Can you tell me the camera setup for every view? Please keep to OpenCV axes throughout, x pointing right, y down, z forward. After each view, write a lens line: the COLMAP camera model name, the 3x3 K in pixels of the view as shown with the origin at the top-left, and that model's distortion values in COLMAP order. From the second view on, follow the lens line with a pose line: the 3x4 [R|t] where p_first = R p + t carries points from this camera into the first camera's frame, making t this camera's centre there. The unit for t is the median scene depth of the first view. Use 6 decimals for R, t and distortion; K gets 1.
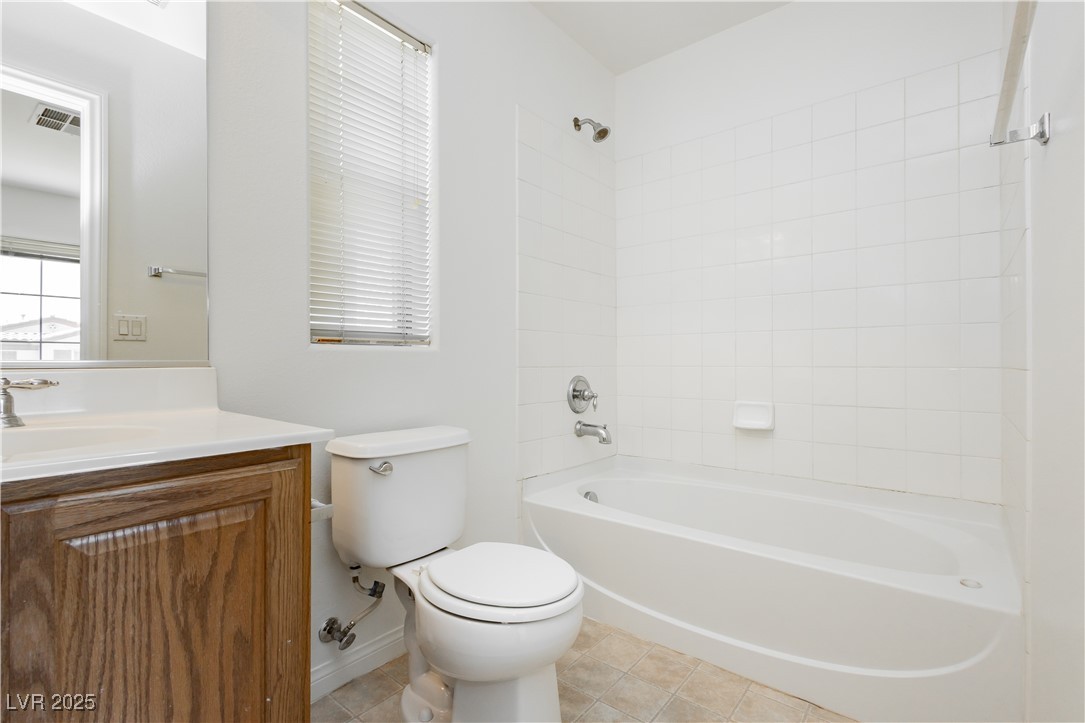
lens RADIAL K [[500.8, 0, 545.7], [0, 500.8, 359.3], [0, 0, 1]] dist [0.003976, -0.000084]
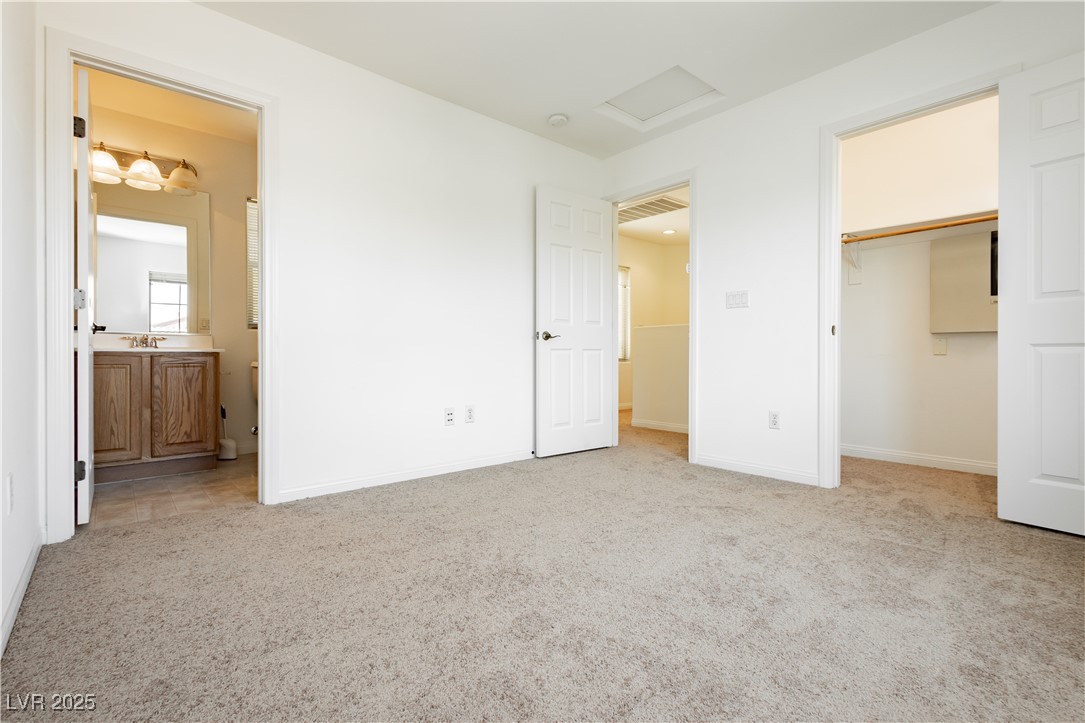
lens RADIAL K [[500.8, 0, 545.7], [0, 500.8, 359.3], [0, 0, 1]] dist [0.003976, -0.000084]
pose [[0.984029, 0.003131, -0.177979, 2.986221], [-0.000271, 0.999871, 0.016090, 0.171077], [0.178006, -0.015785, 0.983903, -2.629205]]
